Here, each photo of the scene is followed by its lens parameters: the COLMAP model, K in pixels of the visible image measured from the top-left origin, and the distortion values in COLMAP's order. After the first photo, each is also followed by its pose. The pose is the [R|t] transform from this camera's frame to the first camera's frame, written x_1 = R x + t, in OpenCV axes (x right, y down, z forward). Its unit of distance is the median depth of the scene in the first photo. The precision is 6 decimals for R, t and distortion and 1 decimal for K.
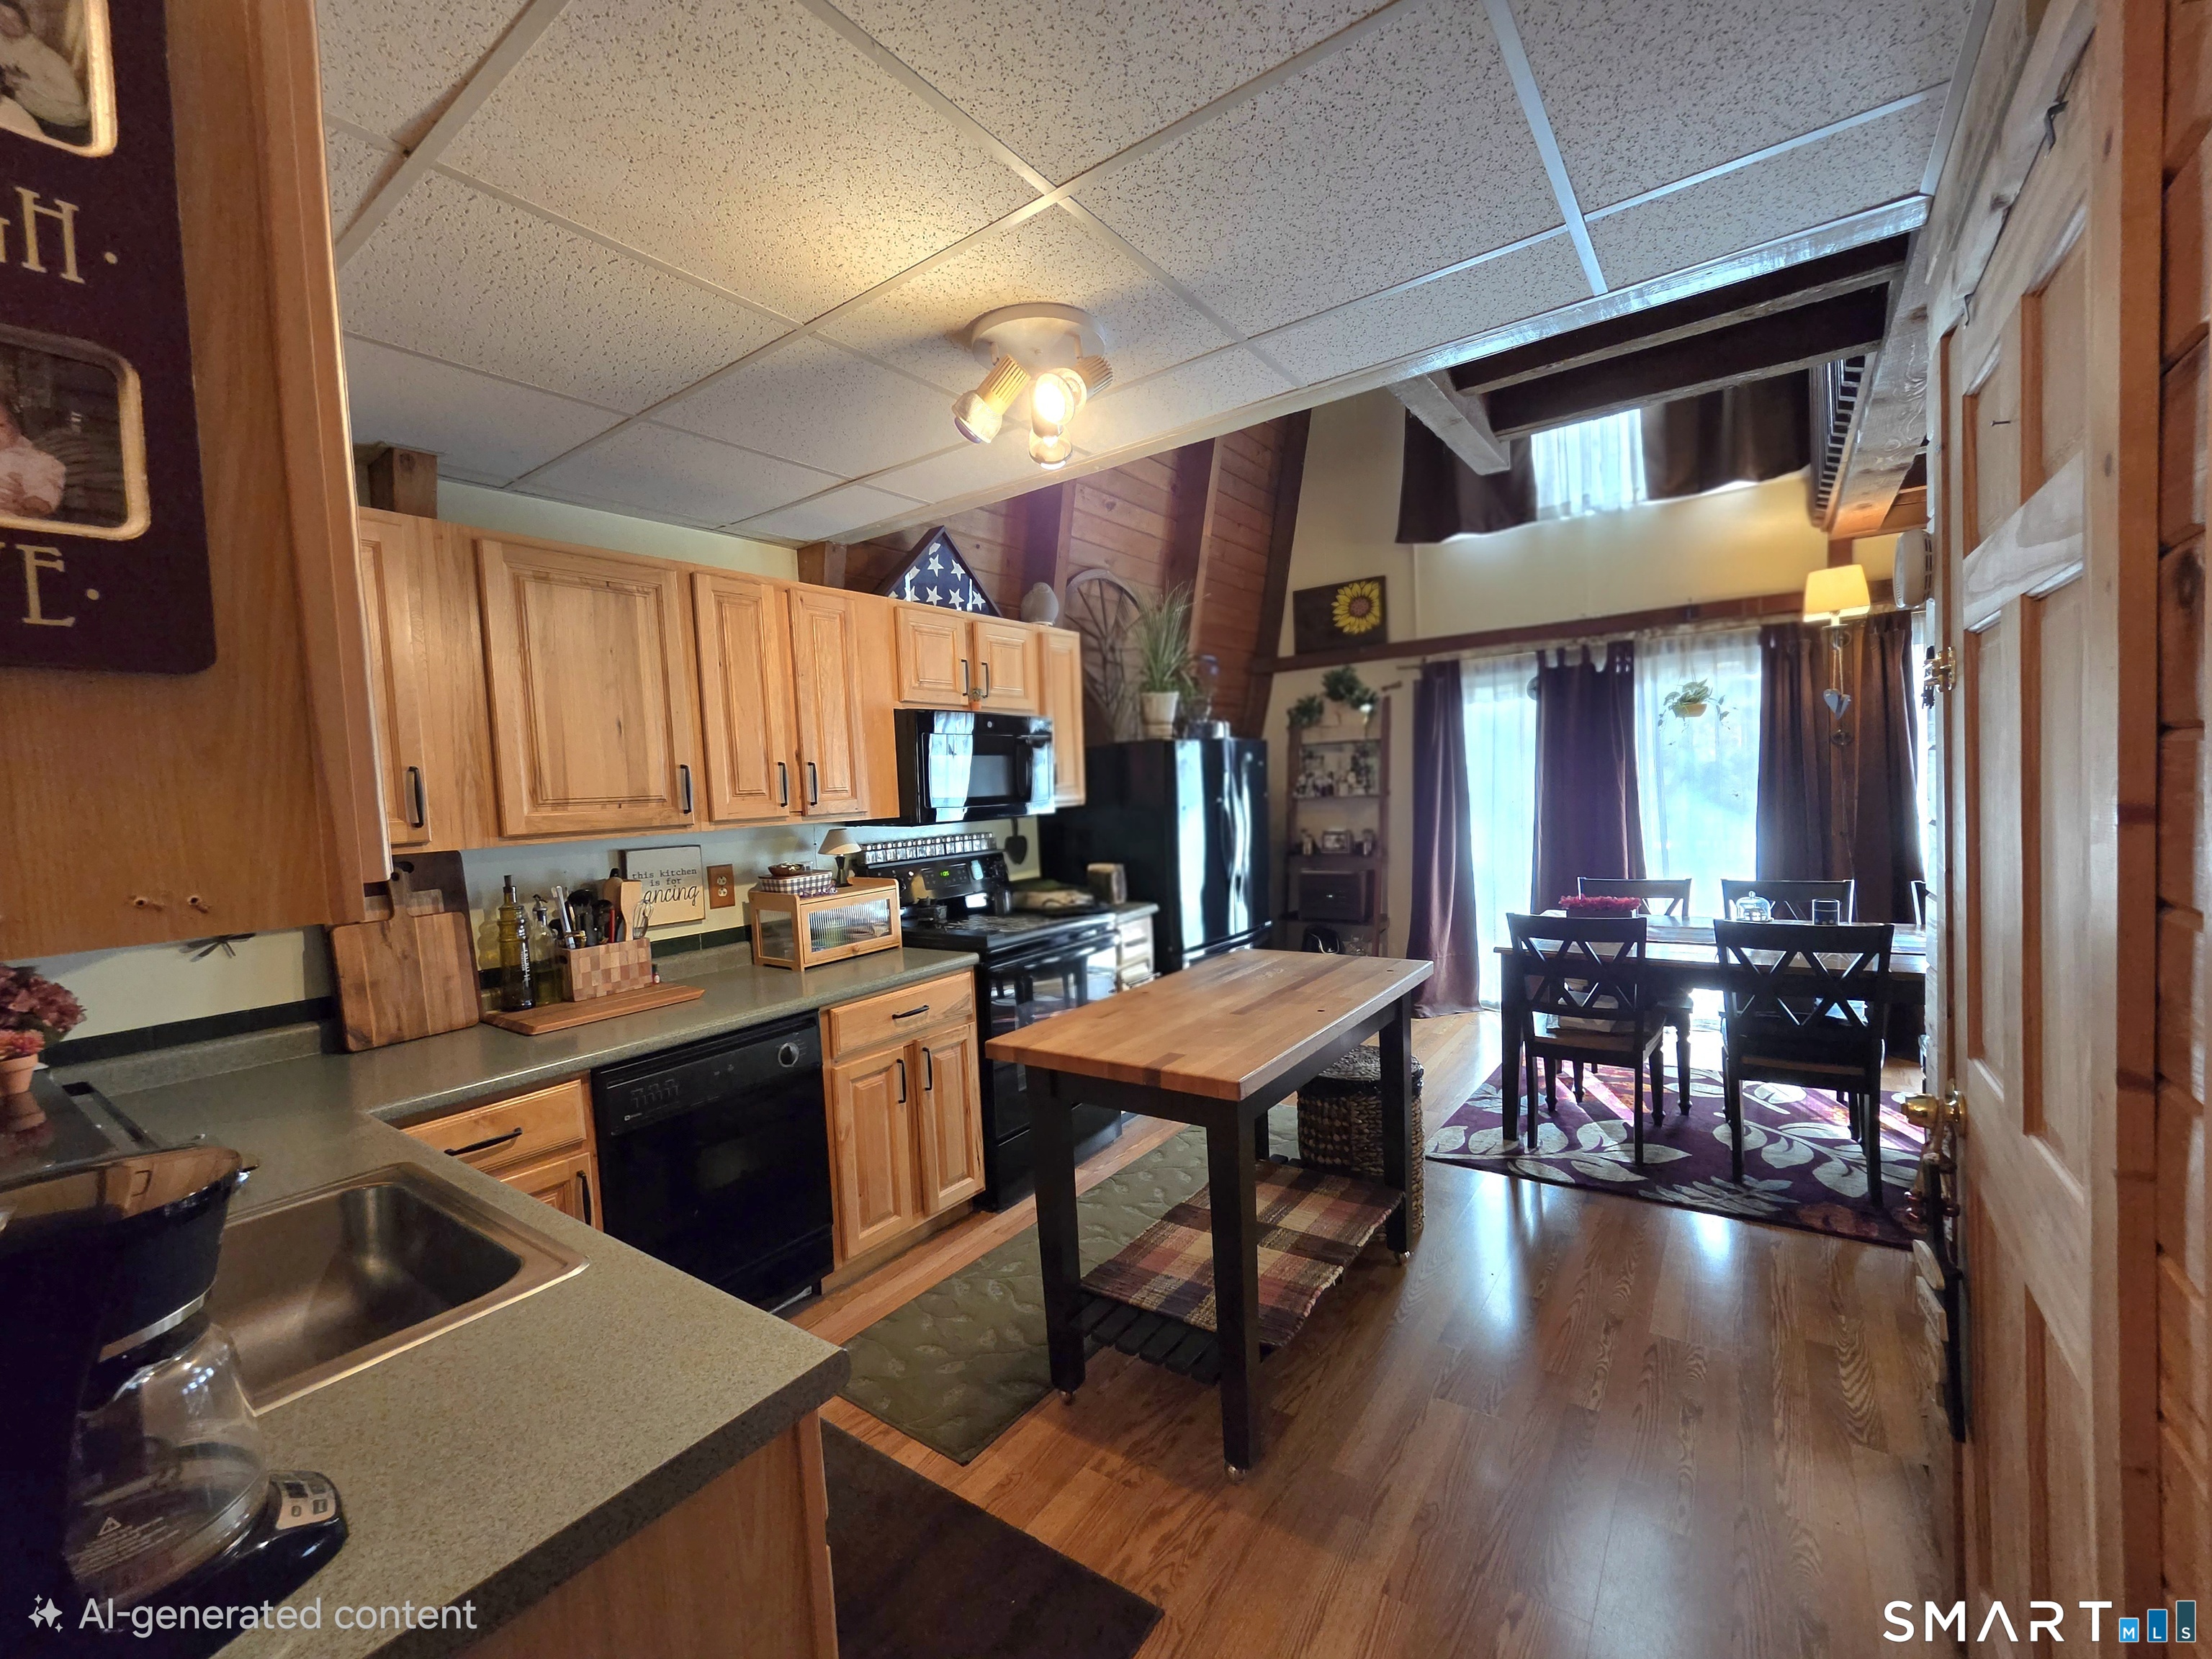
lens RADIAL K [[908.5, 0, 1106.0], [0, 908.5, 829.5], [0, 0, 1]] dist [-0.023484, -0.000043]
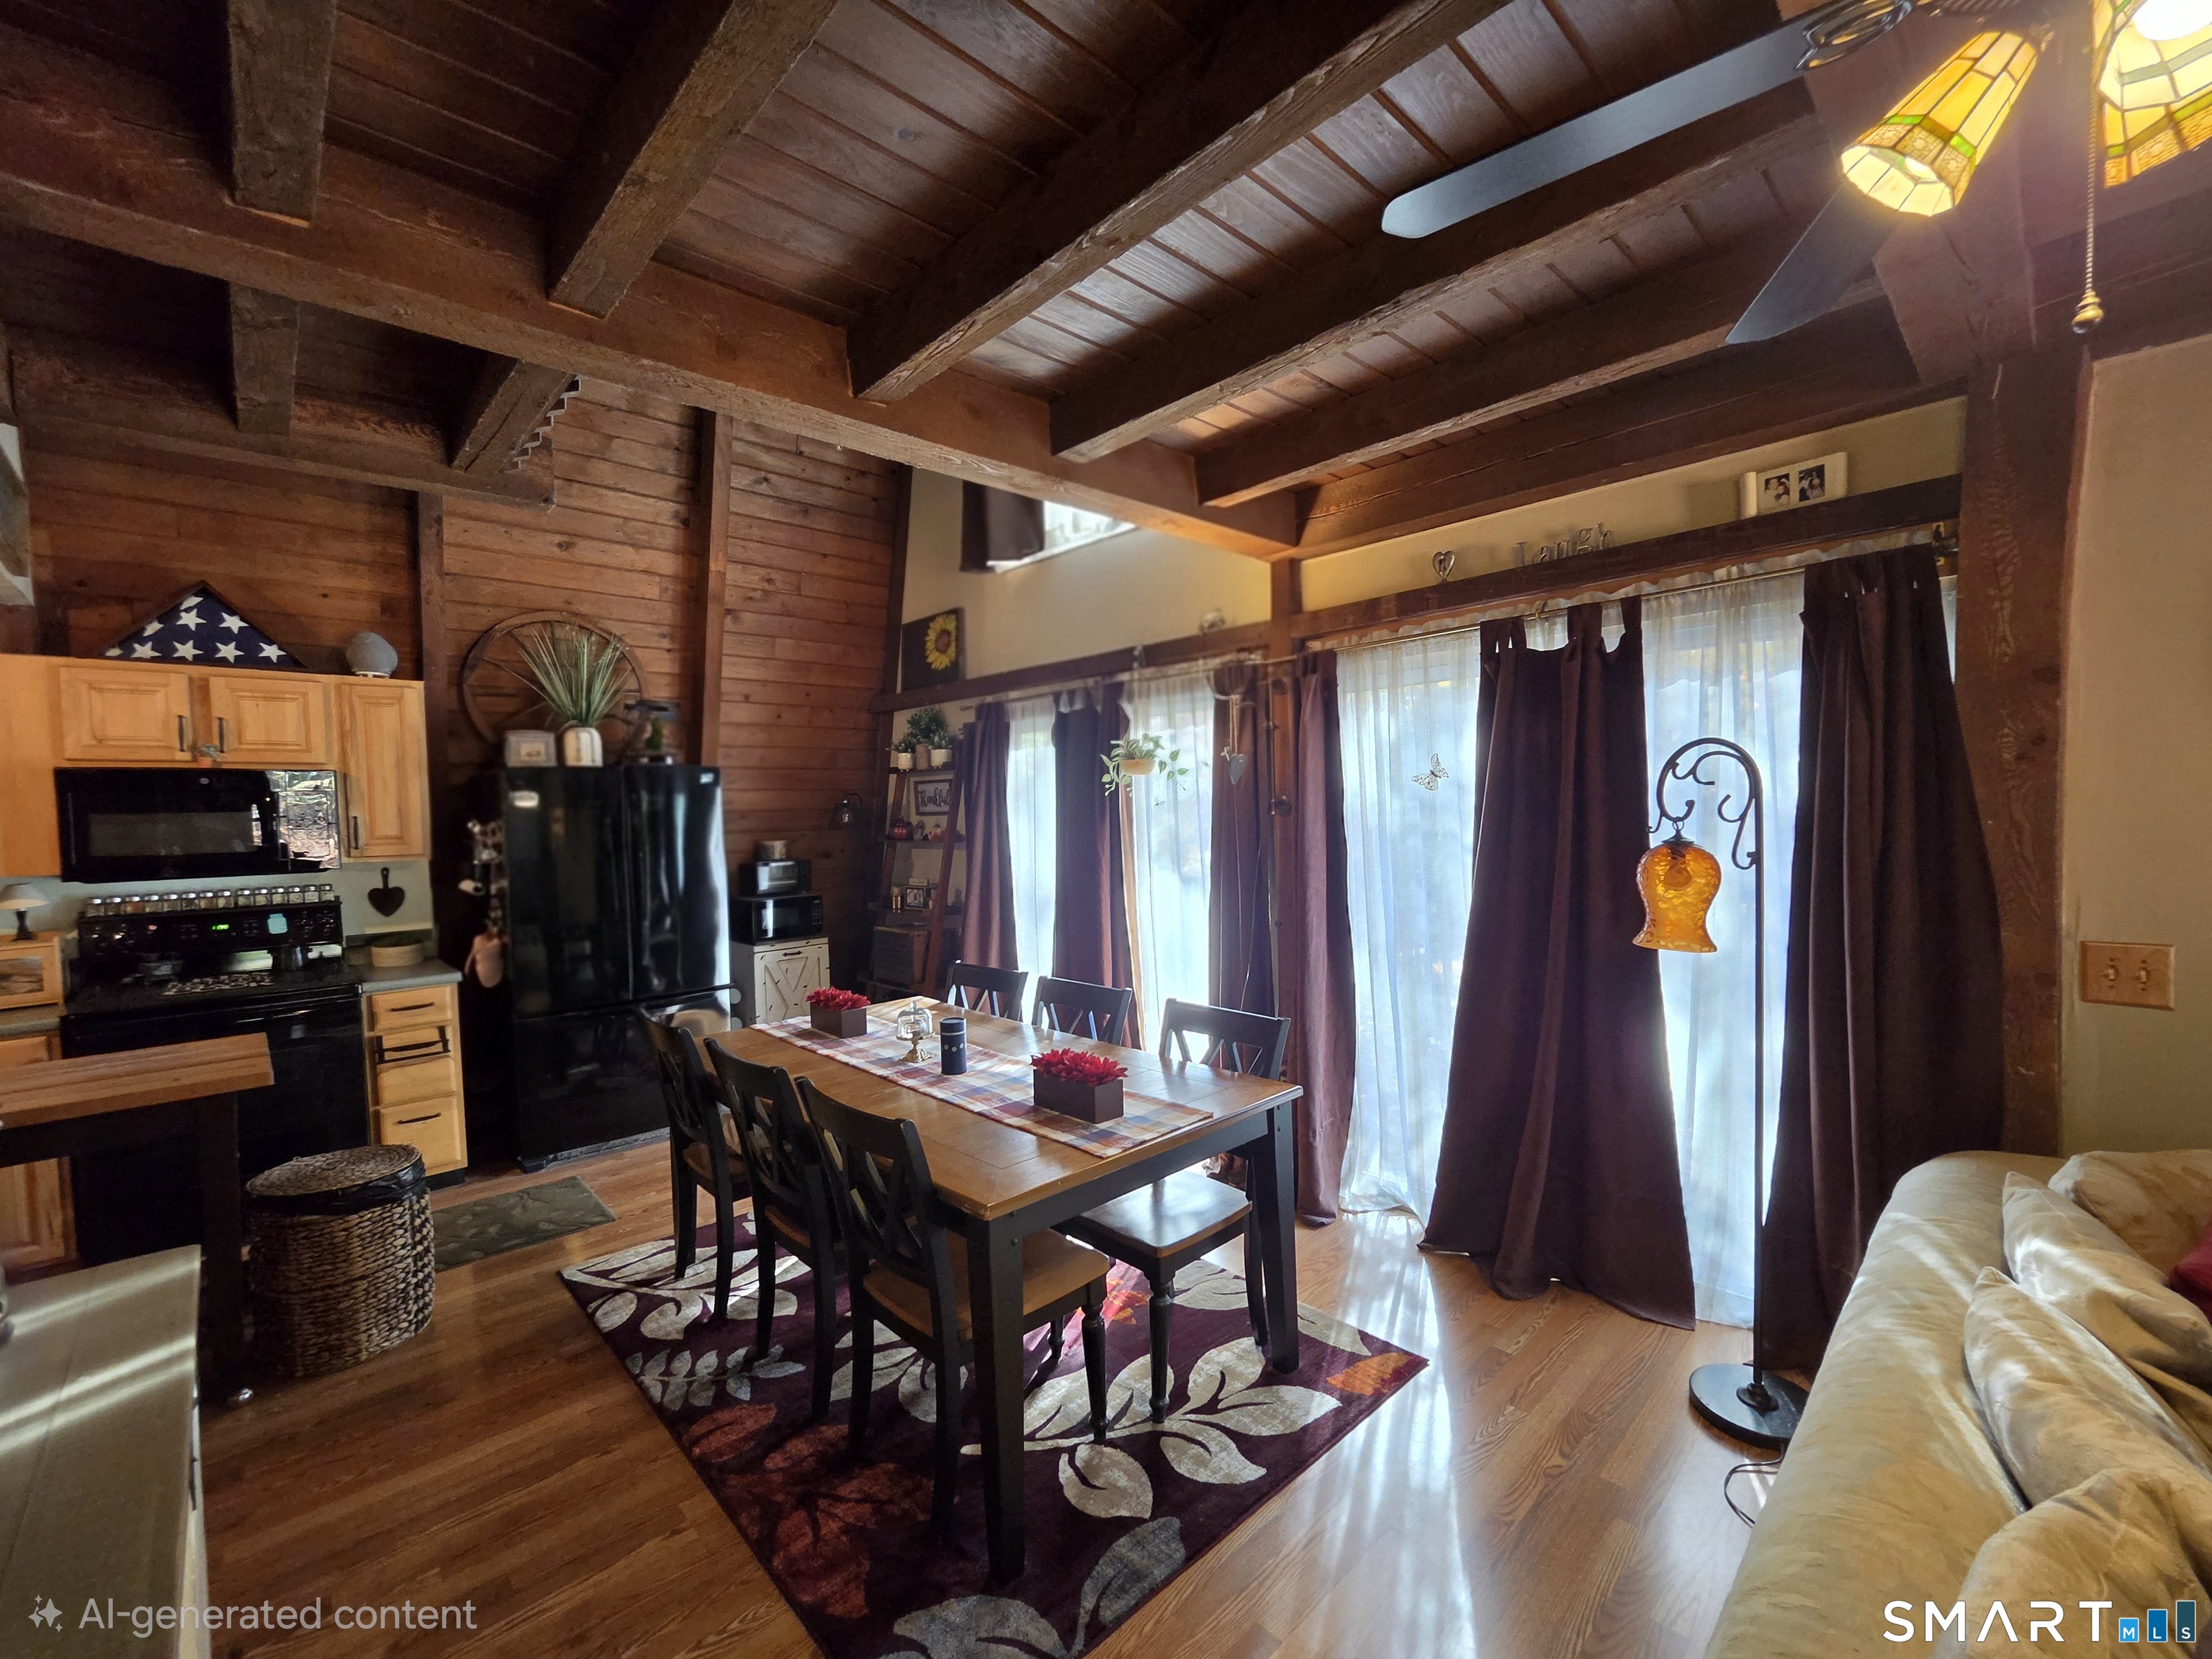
lens RADIAL K [[921.6, 0, 1112.1], [0, 921.6, 842.8], [0, 0, 1]] dist [0.000365, -0.000019]
pose [[0.983256, 0.029159, -0.179883, 0.737319], [-0.029721, 0.999558, -0.000428, -0.056853], [0.179791, 0.005767, 0.983688, 0.140790]]
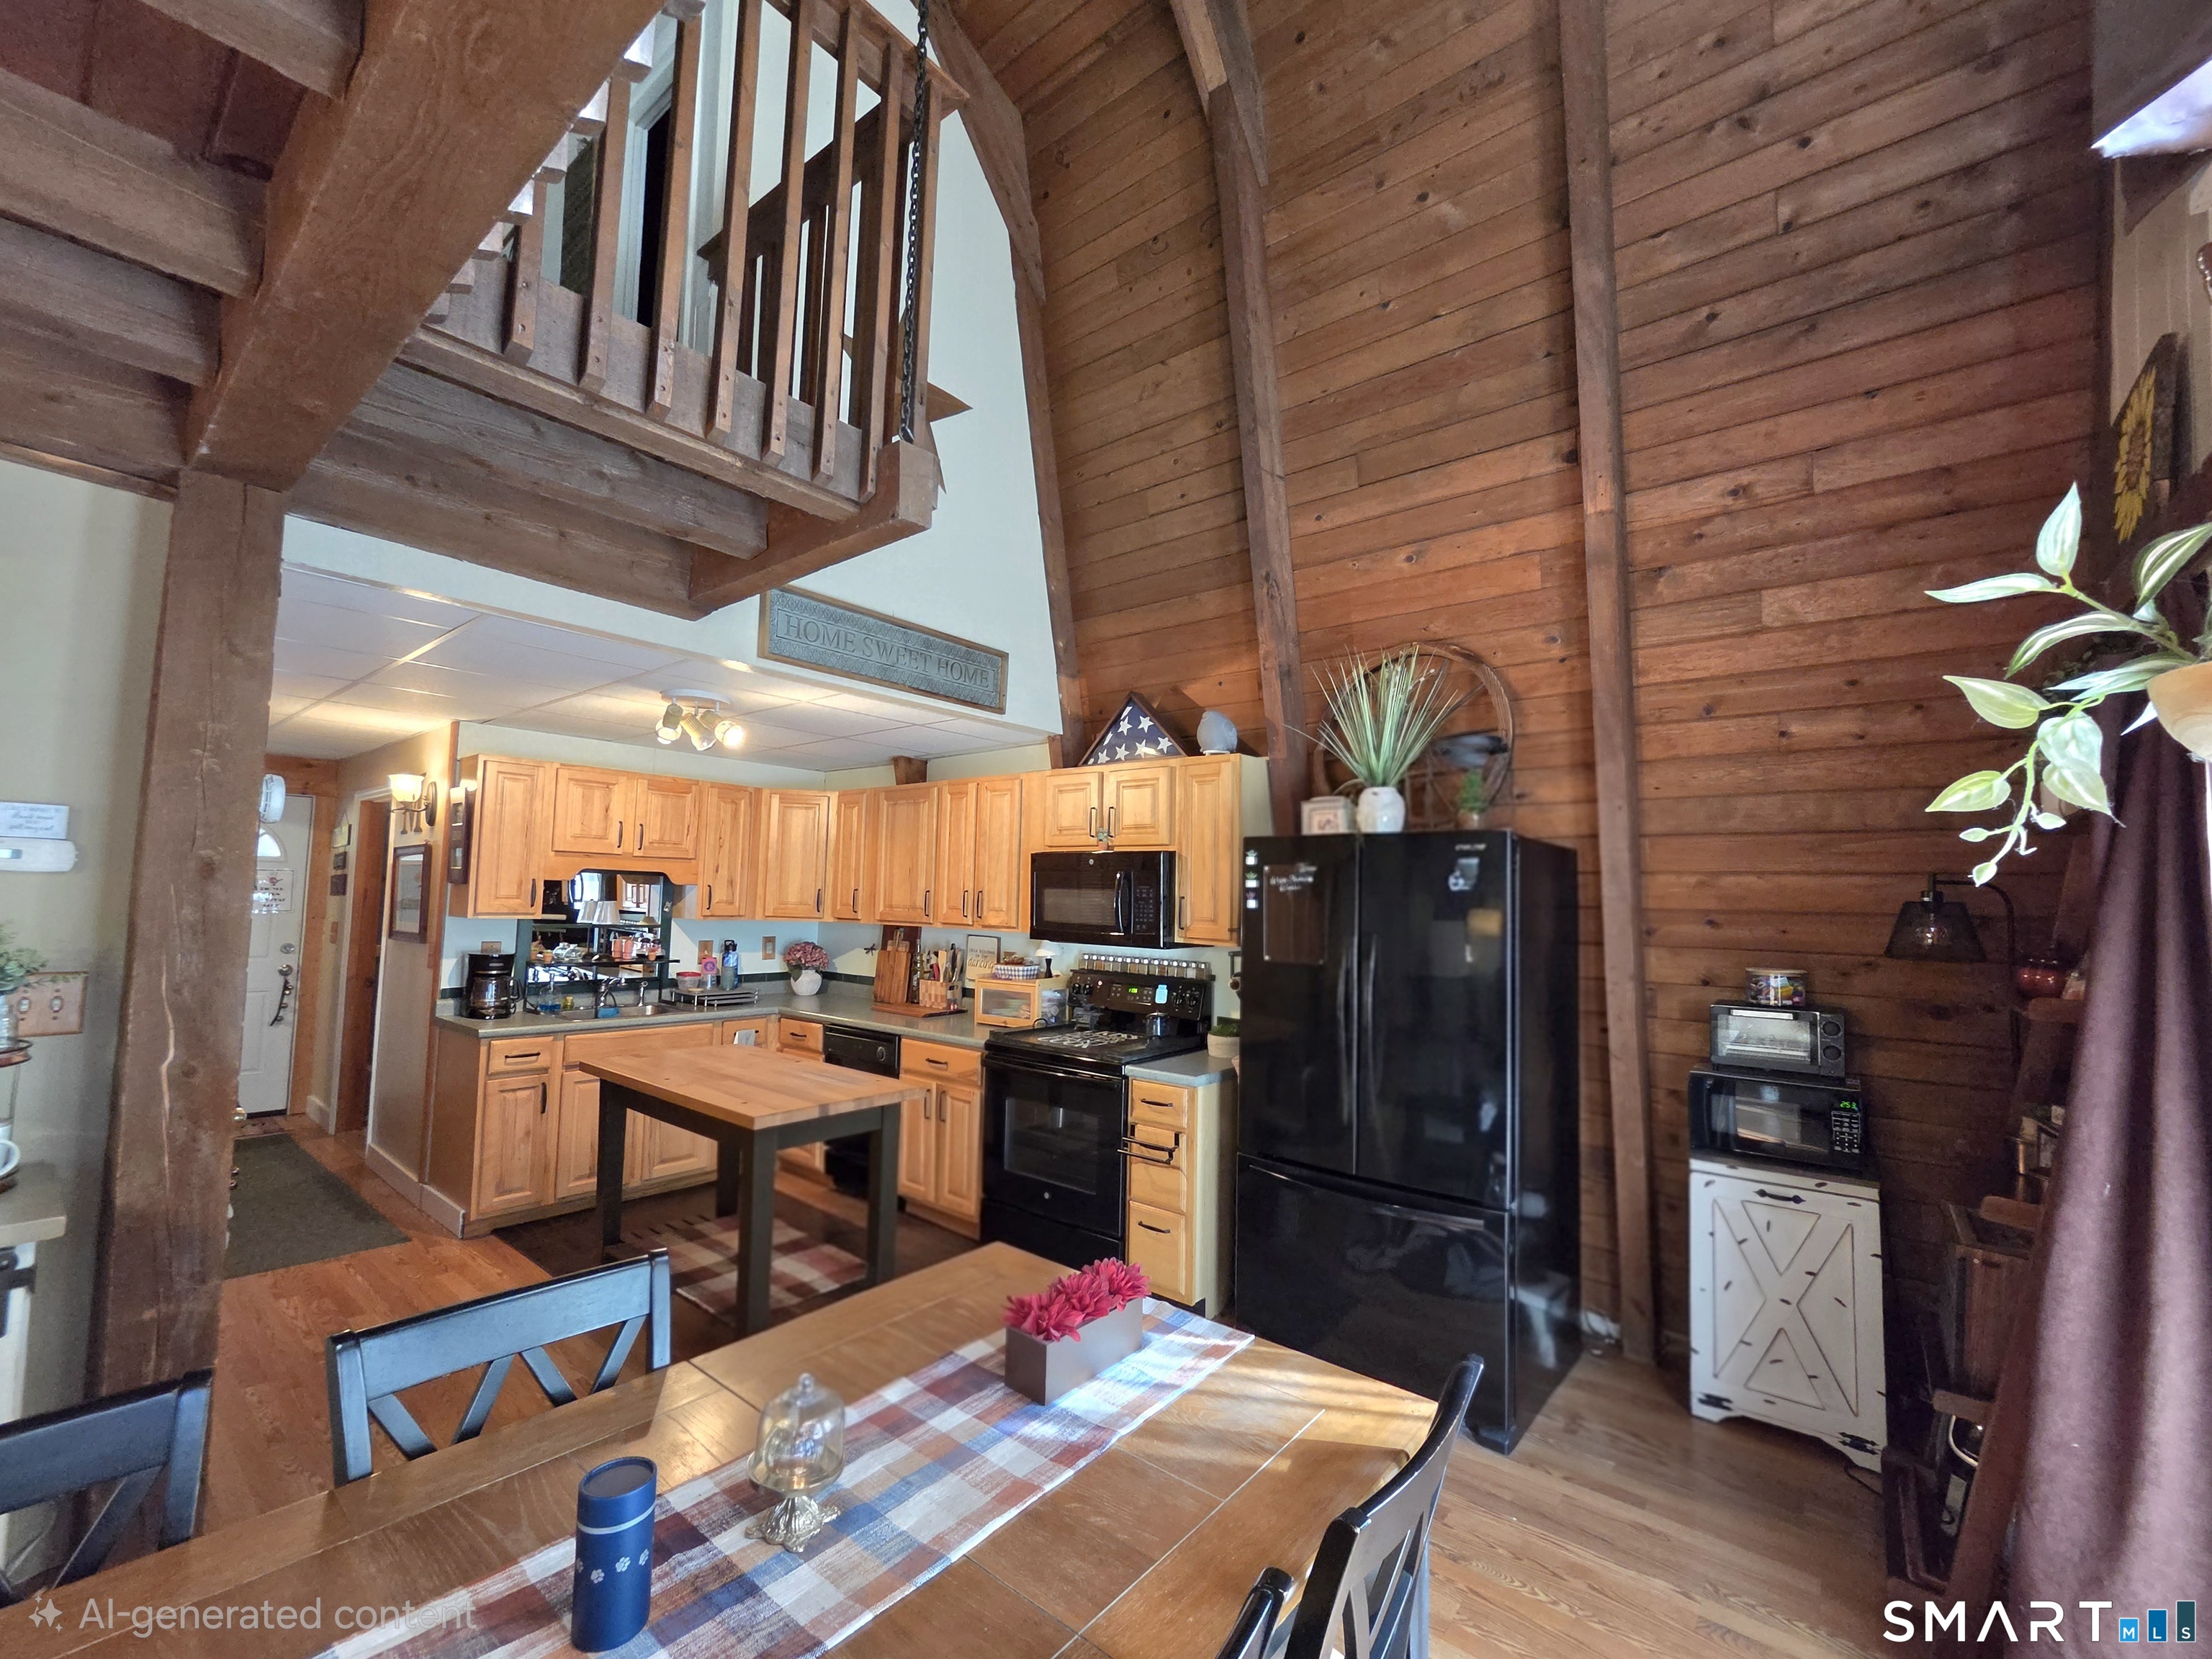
lens RADIAL K [[908.5, 0, 1106.0], [0, 908.5, 829.5], [0, 0, 1]] dist [-0.023484, -0.000043]
pose [[-0.066870, -0.038444, -0.997021, 0.735392], [-0.072685, 0.996790, -0.033560, -0.086007], [0.995111, 0.070225, -0.069450, 0.792316]]
